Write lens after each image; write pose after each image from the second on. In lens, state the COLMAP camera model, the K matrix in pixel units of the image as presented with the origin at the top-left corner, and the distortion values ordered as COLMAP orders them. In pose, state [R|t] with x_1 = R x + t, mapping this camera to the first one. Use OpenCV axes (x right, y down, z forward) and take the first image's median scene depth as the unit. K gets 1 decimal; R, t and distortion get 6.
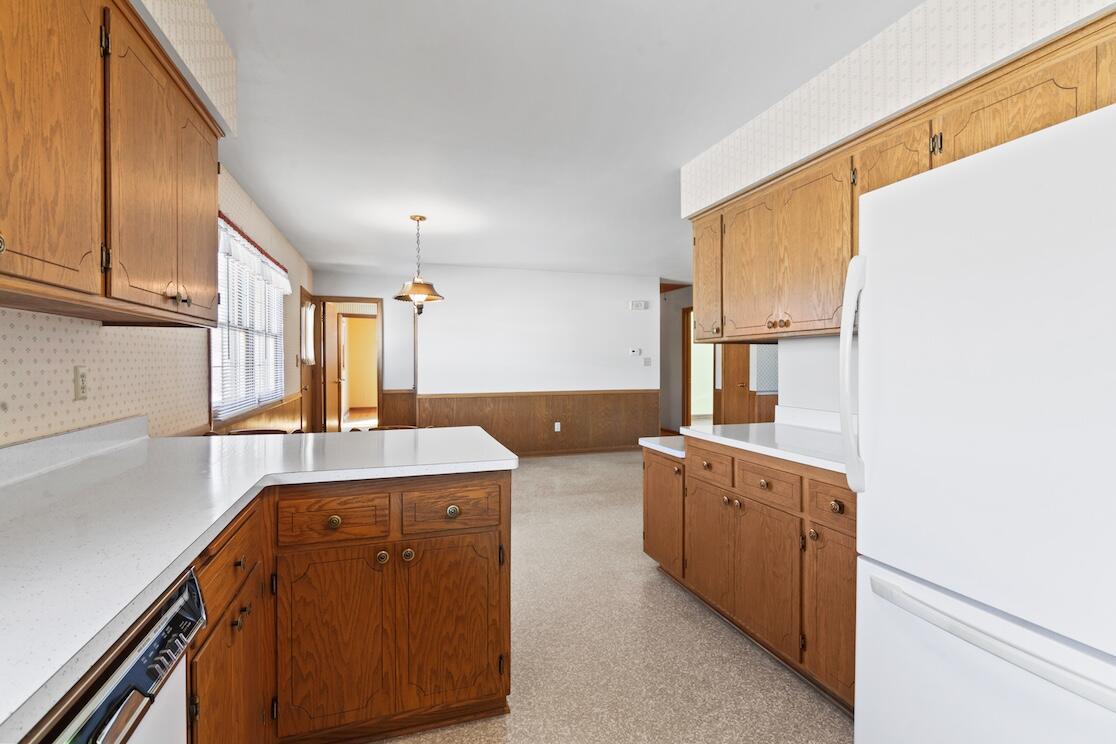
lens RADIAL K [[509.2, 0, 563.2], [0, 509.2, 365.5], [0, 0, 1]] dist [-0.000828, 0.000089]
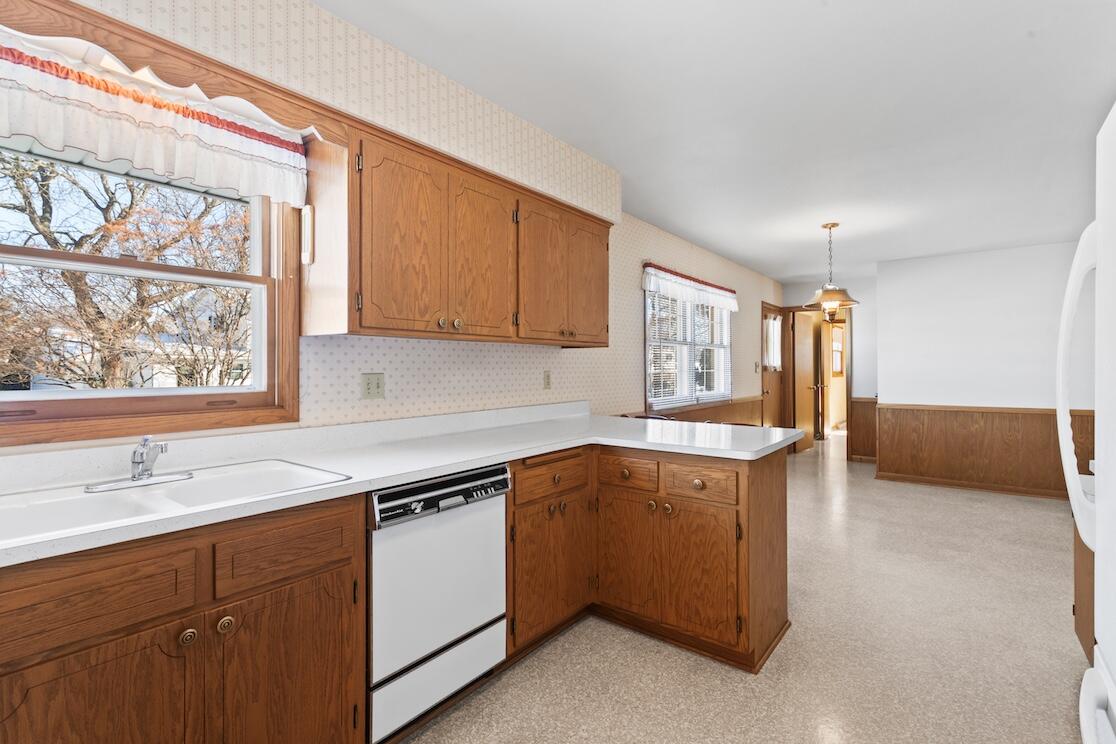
lens RADIAL K [[516.4, 0, 562.3], [0, 516.4, 365.0], [0, 0, 1]] dist [-0.000547, -0.000861]
pose [[0.559059, -0.004729, -0.829114, 0.670328], [-0.006419, 0.999929, -0.010032, -0.000892], [0.829103, 0.010930, 0.558989, -0.021381]]
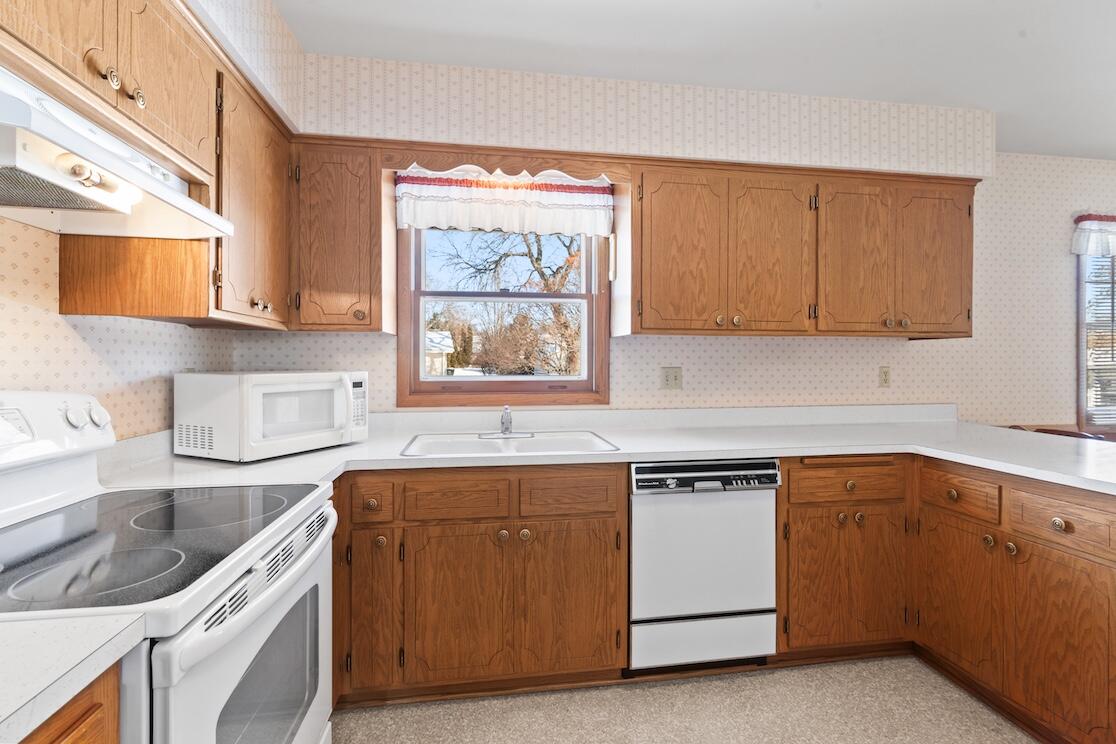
lens RADIAL K [[509.2, 0, 563.2], [0, 509.2, 365.5], [0, 0, 1]] dist [-0.000828, 0.000089]
pose [[-0.159359, 0.005745, -0.987204, 0.840685], [-0.011146, 0.999909, 0.007618, -0.002728], [0.987158, 0.012217, -0.159281, 0.242510]]
